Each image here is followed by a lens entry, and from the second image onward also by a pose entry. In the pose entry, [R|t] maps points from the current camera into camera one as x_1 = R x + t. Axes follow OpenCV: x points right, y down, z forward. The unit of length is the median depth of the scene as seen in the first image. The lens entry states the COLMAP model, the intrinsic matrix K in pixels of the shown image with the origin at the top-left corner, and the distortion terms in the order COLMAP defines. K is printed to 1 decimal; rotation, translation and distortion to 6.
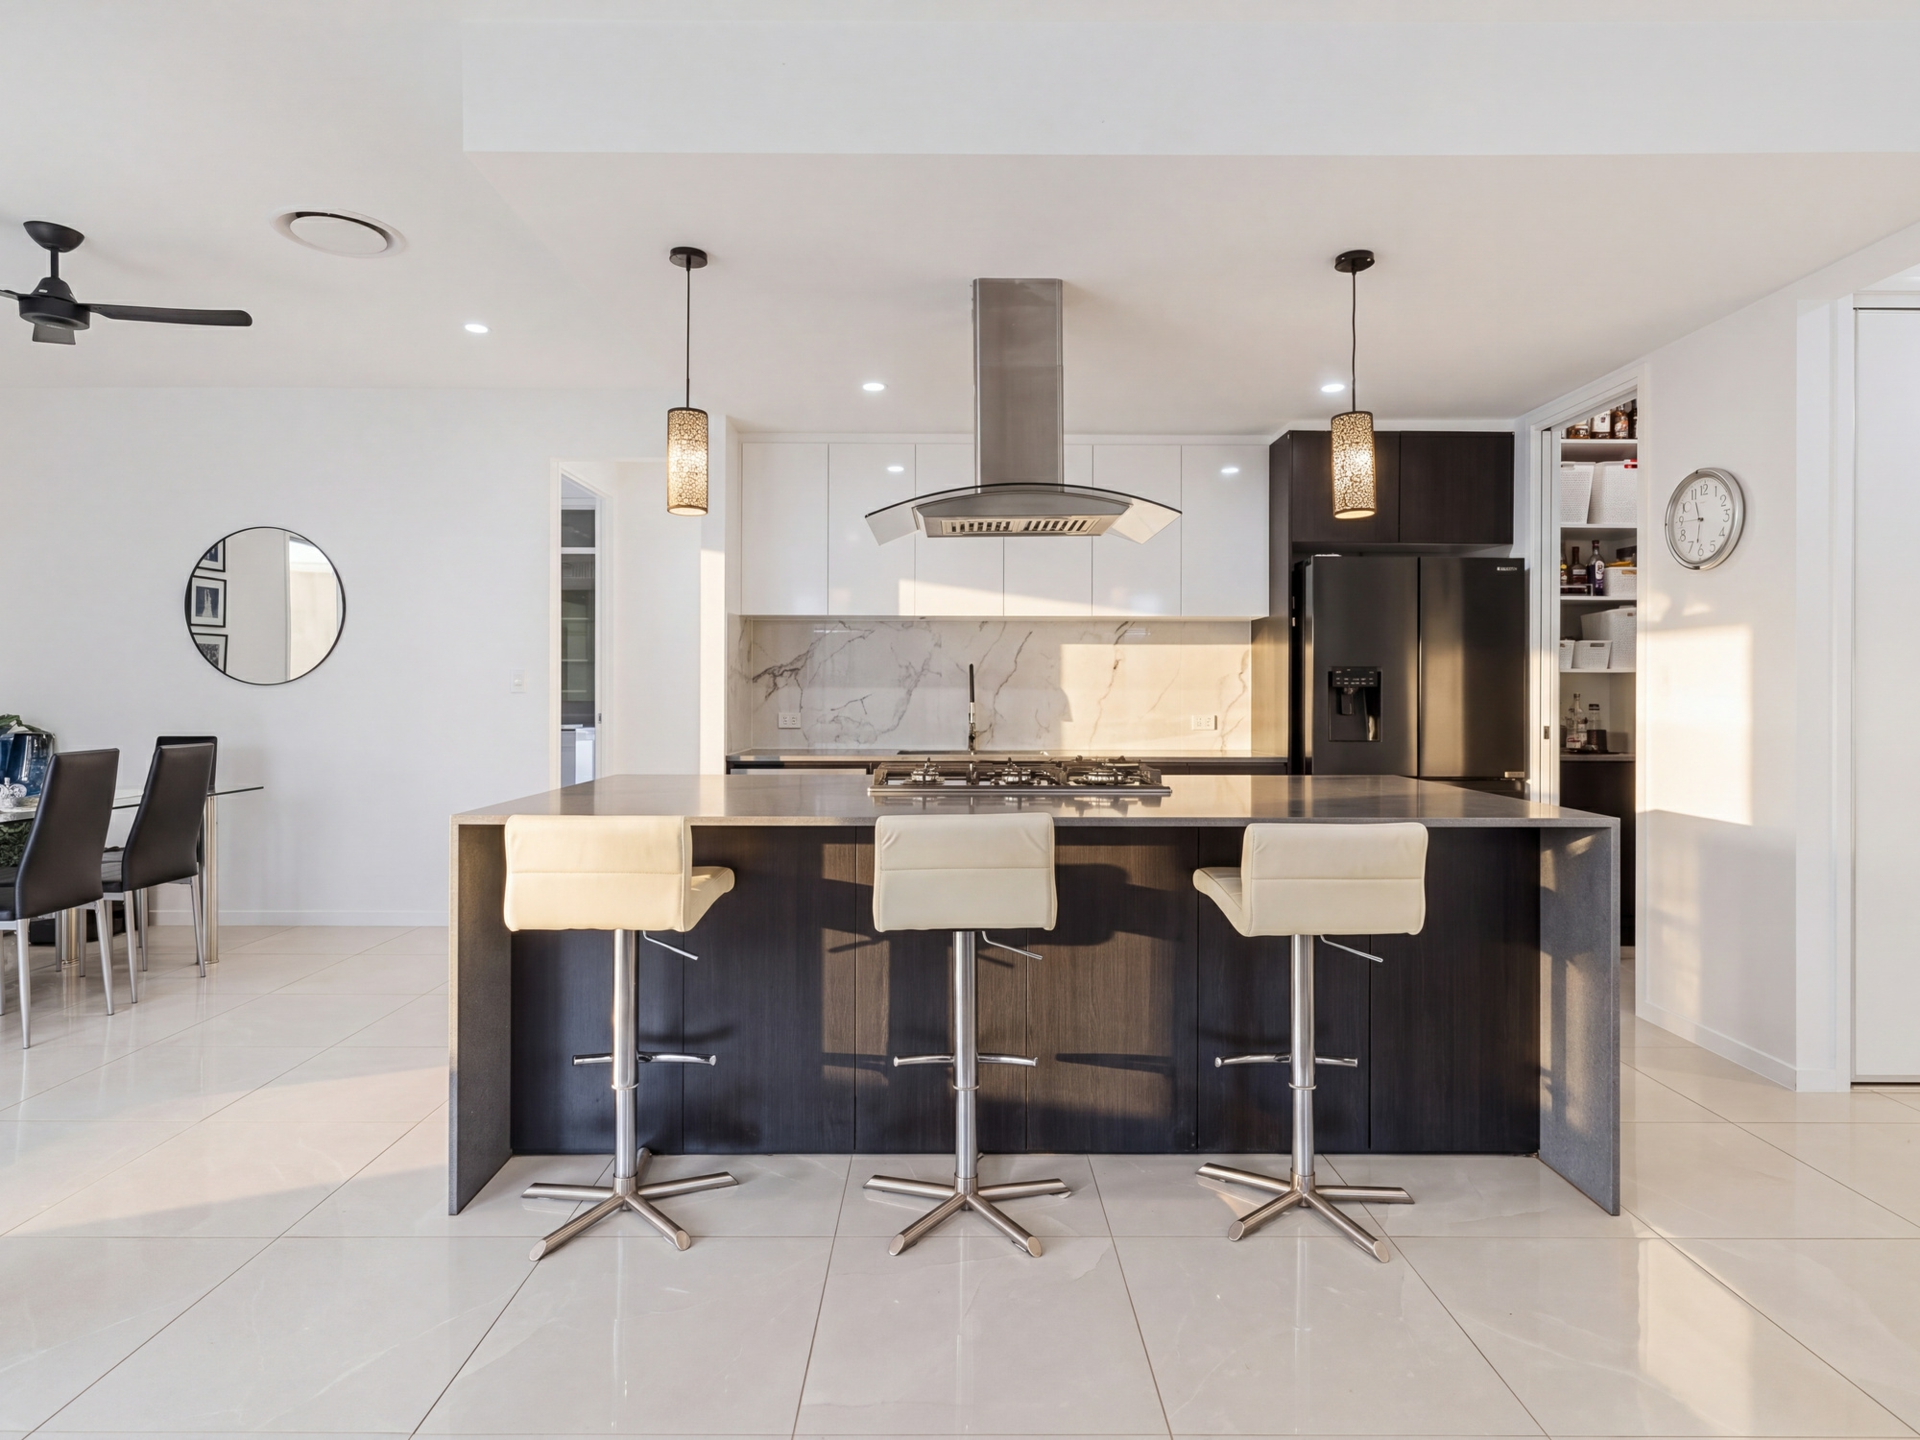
lens RADIAL K [[1055.9, 0, 962.5], [0, 1055.9, 682.5], [0, 0, 1]] dist [-0.029128, 0.025342]
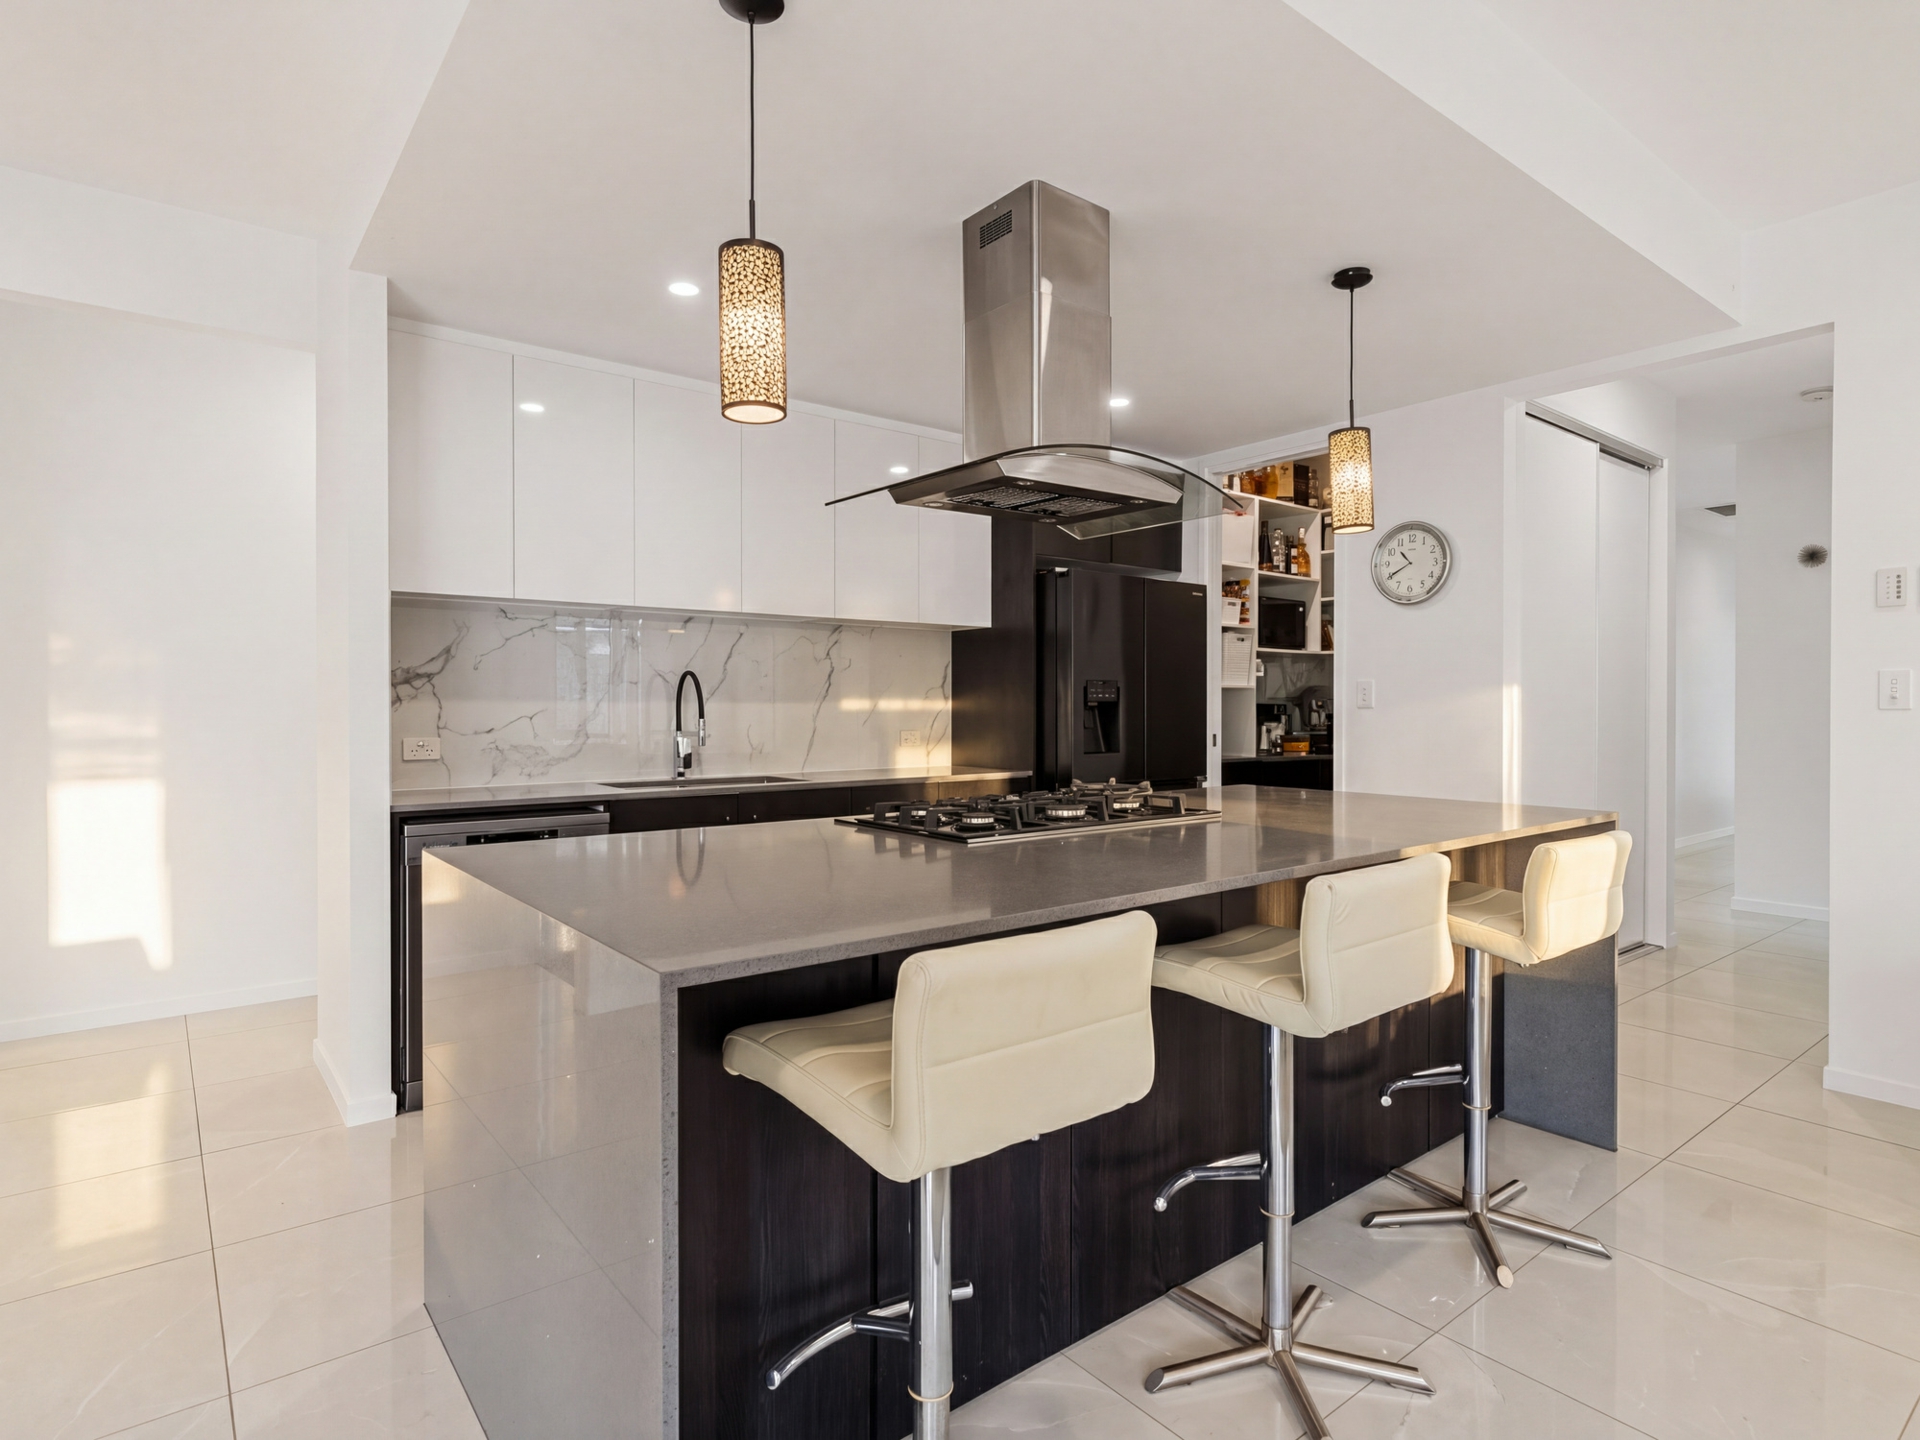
lens RADIAL K [[1024.0, 0, 969.1], [0, 1024.0, 717.4], [0, 0, 1]] dist [0.004923, 0.001398]
pose [[0.778579, -0.010411, 0.627460, -0.453484], [-0.004911, 0.999731, 0.022681, -0.000771], [-0.627527, -0.020740, 0.778318, 0.386042]]
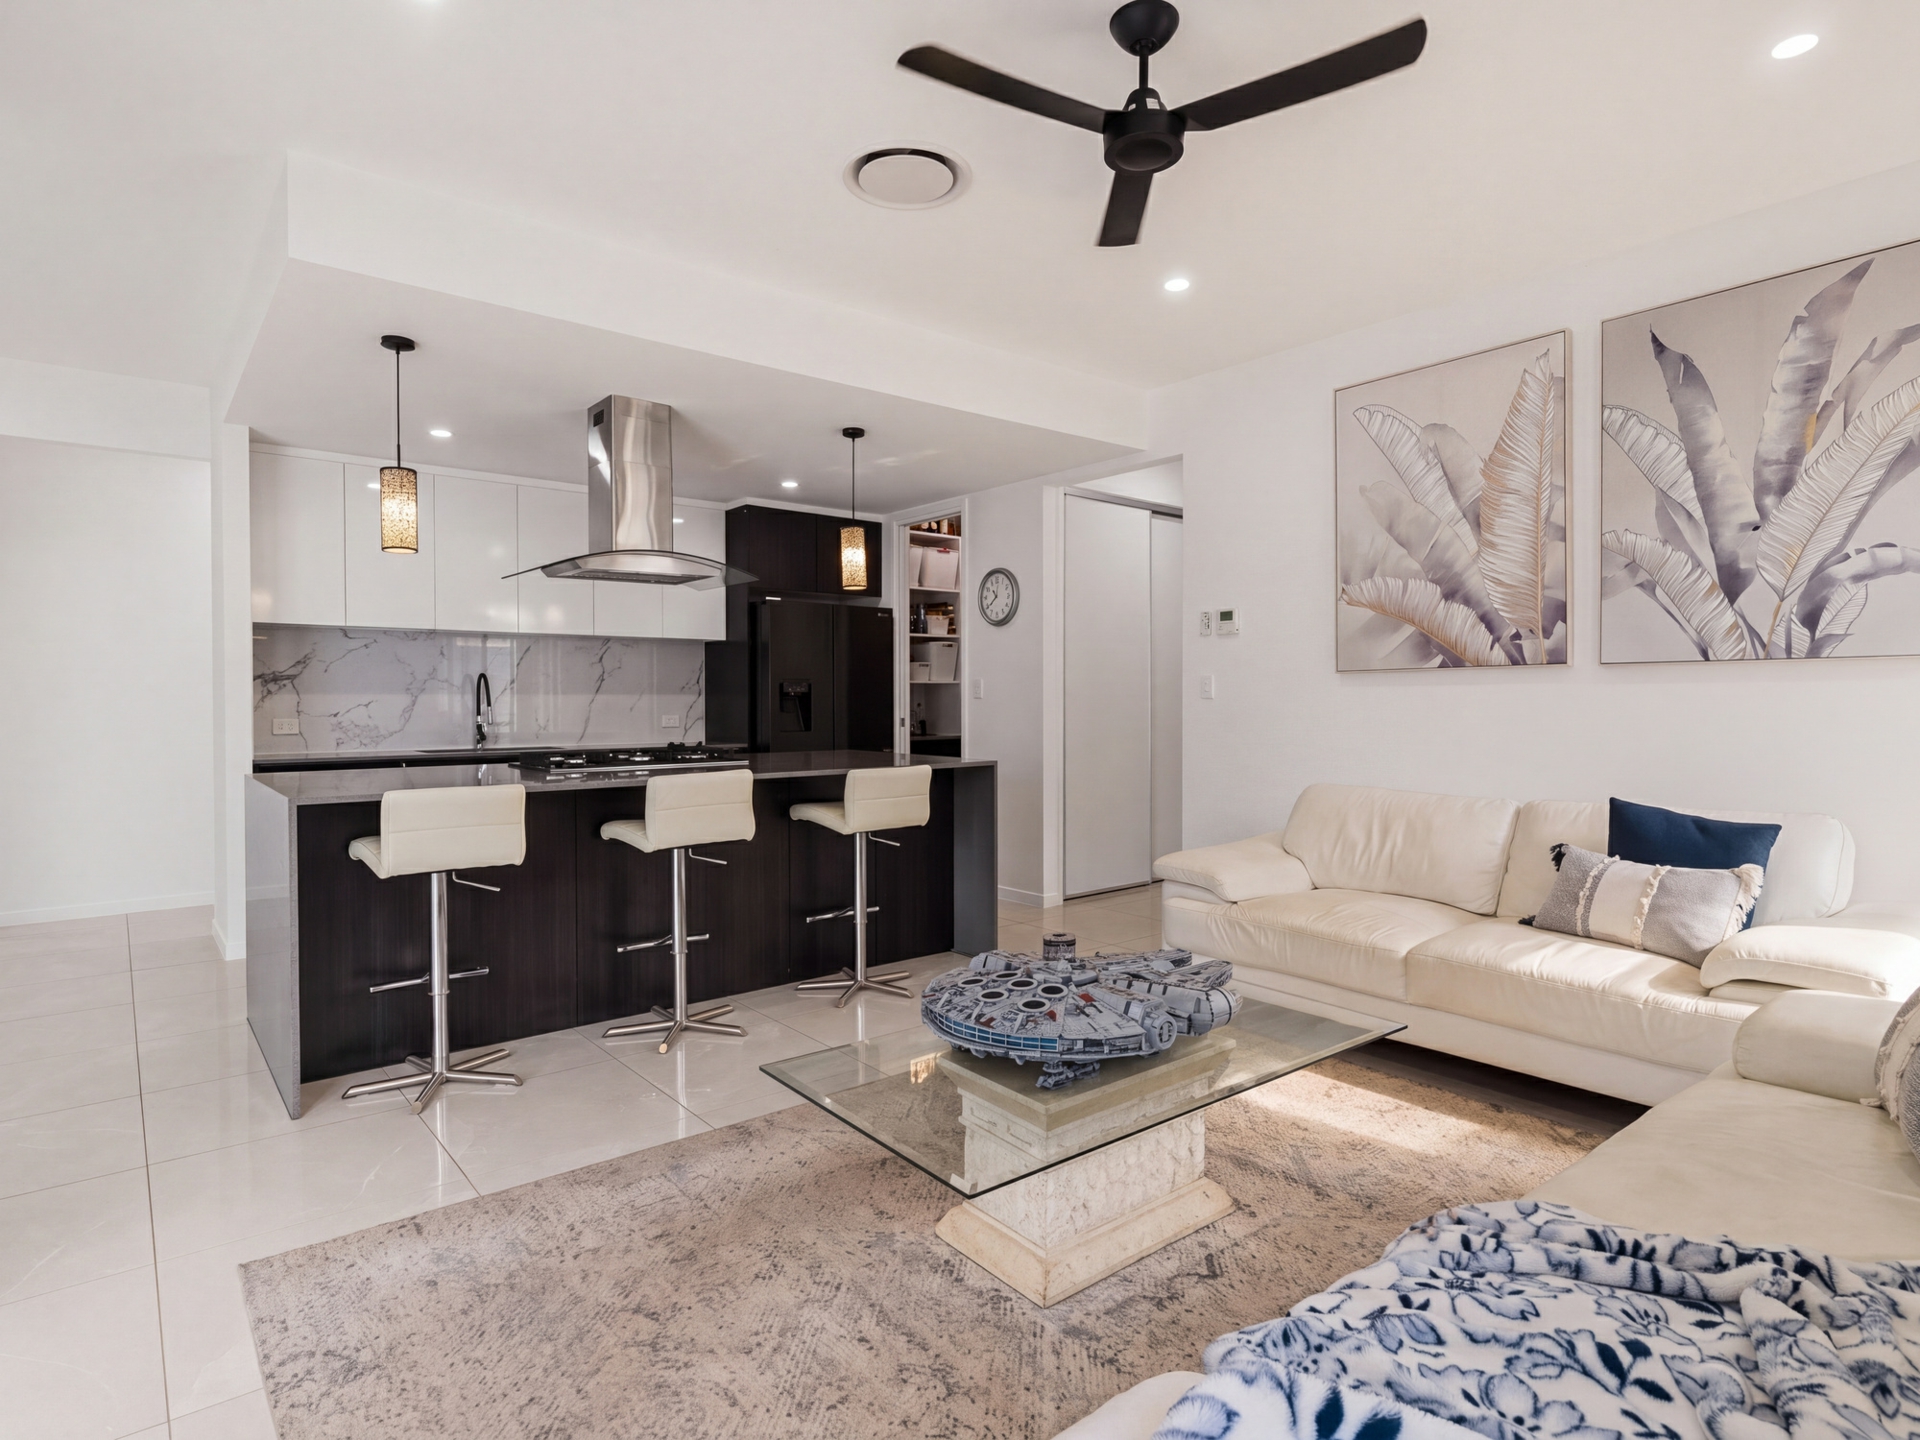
lens RADIAL K [[1034.9, 0, 953.2], [0, 1034.9, 714.4], [0, 0, 1]] dist [0.029864, 0.000564]
pose [[0.780310, -0.014670, 0.625220, -0.437455], [-0.002706, 0.999636, 0.026834, -0.005878], [-0.625387, -0.022631, 0.779987, -0.301506]]
